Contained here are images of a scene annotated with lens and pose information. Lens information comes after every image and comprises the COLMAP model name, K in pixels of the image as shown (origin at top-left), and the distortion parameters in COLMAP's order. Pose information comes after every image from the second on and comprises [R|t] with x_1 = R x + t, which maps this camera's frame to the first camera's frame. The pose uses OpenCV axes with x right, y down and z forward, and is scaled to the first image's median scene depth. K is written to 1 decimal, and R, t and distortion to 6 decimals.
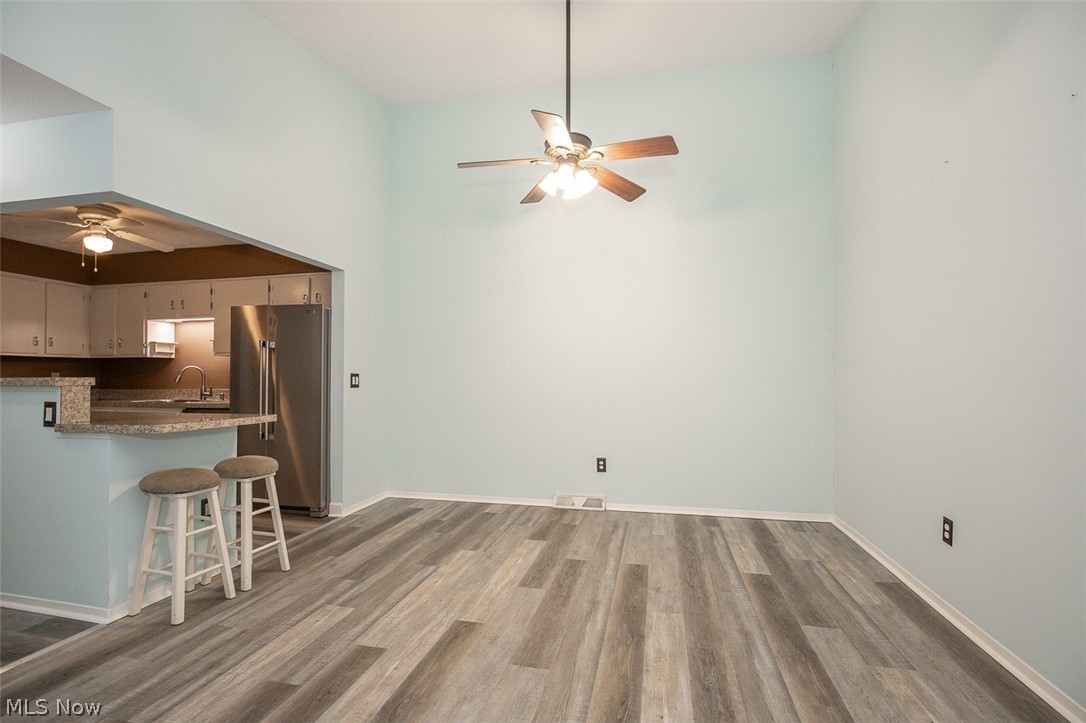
lens RADIAL K [[498.3, 0, 539.2], [0, 498.3, 366.2], [0, 0, 1]] dist [-0.009966, 0.001670]
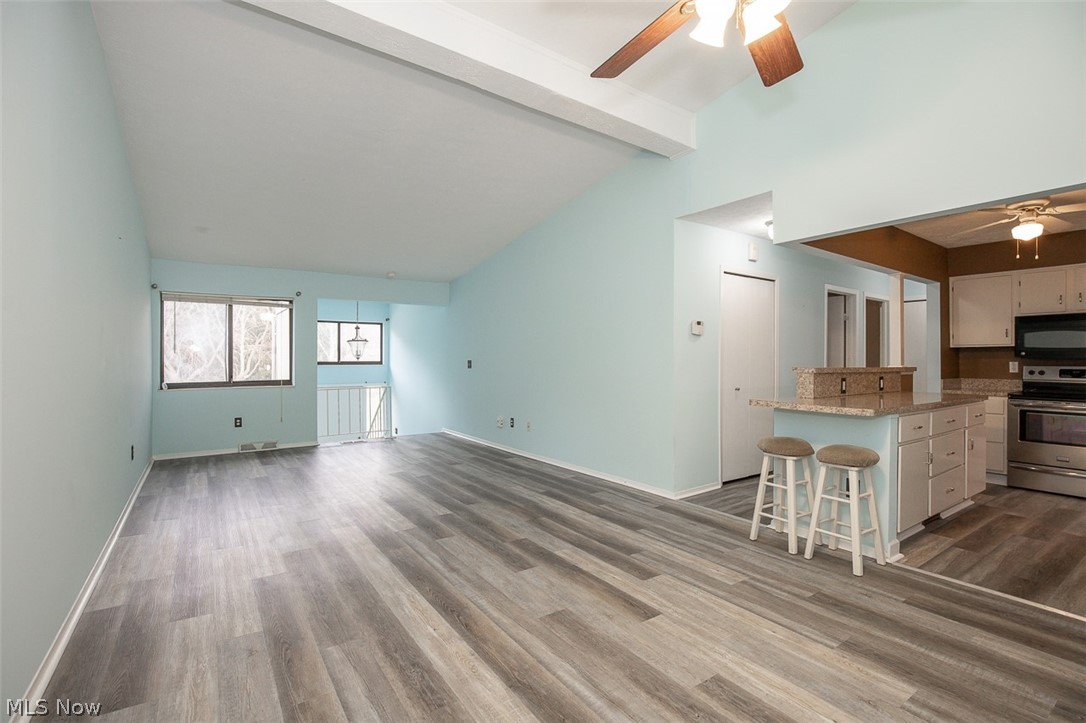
lens RADIAL K [[498.3, 0, 543.7], [0, 498.3, 360.5], [0, 0, 1]] dist [-0.009966, 0.001670]
pose [[-0.666995, -0.003780, -0.745052, 0.671113], [0.011097, 0.999826, -0.015007, 0.014845], [0.744979, -0.018278, -0.666837, 1.364057]]
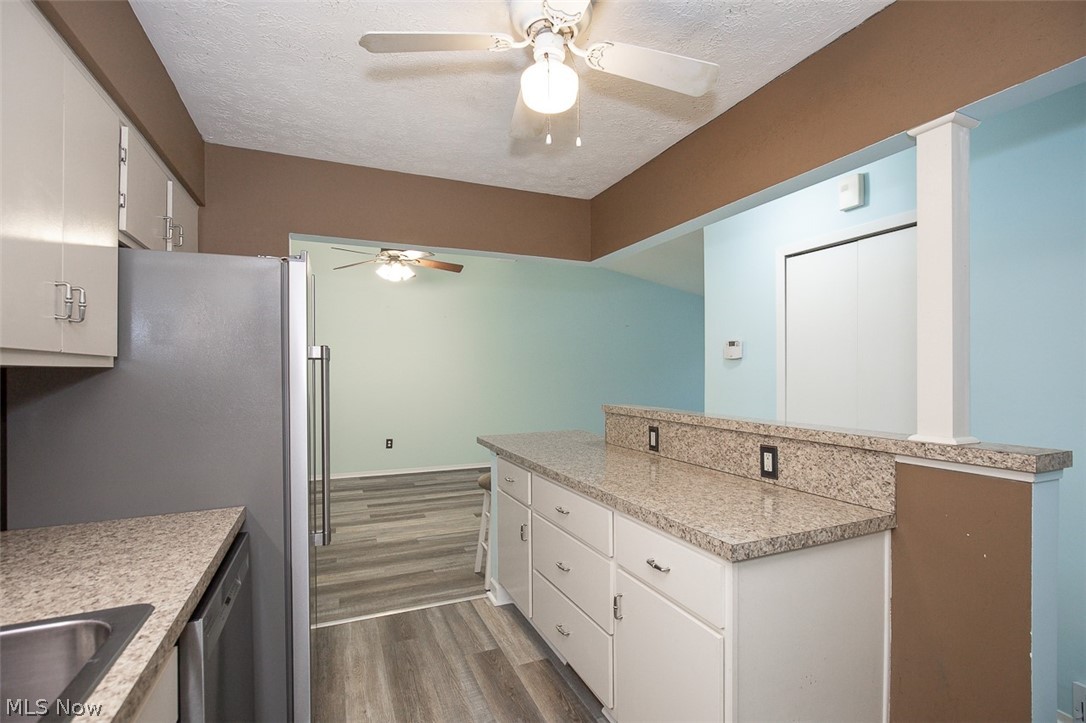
lens RADIAL K [[498.3, 0, 537.9], [0, 498.3, 371.8], [0, 0, 1]] dist [-0.009966, 0.001670]
pose [[-0.583702, 0.002922, 0.811963, -1.735858], [-0.014139, 0.999805, -0.013763, -0.036047], [-0.811845, -0.019514, -0.583547, 1.787563]]
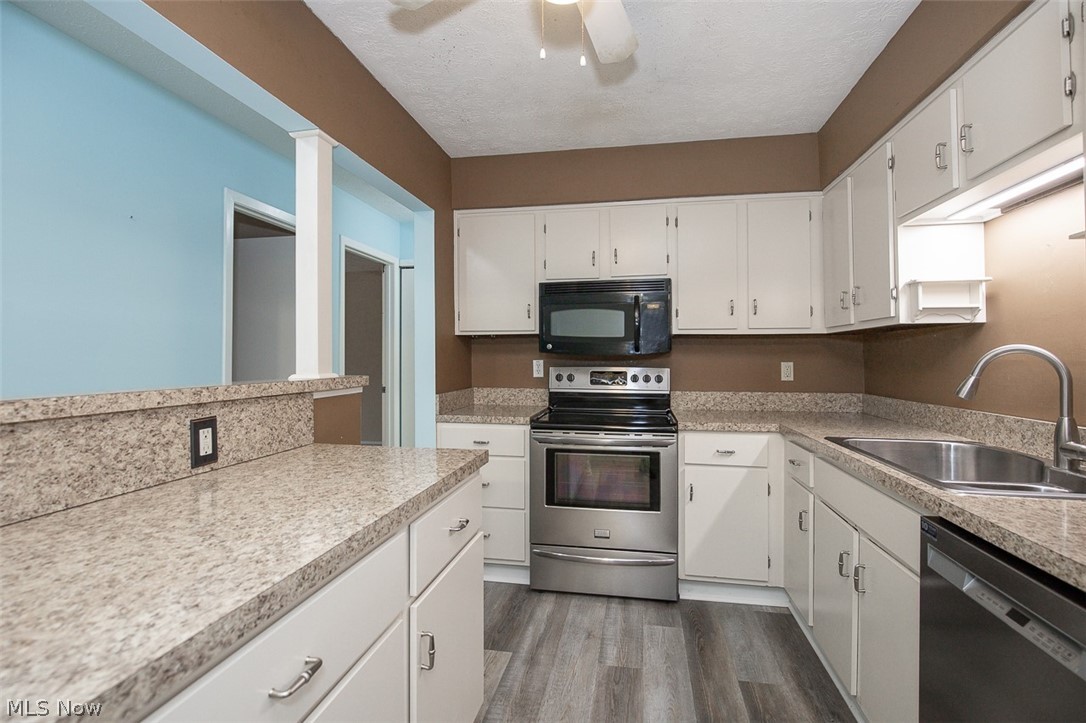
lens RADIAL K [[498.3, 0, 546.0], [0, 498.3, 355.7], [0, 0, 1]] dist [-0.009966, 0.001670]
pose [[0.041740, -0.001909, -0.999127, -0.840423], [0.021541, 0.999767, -0.001010, 0.001948], [0.998896, -0.021480, 0.041771, 1.414670]]
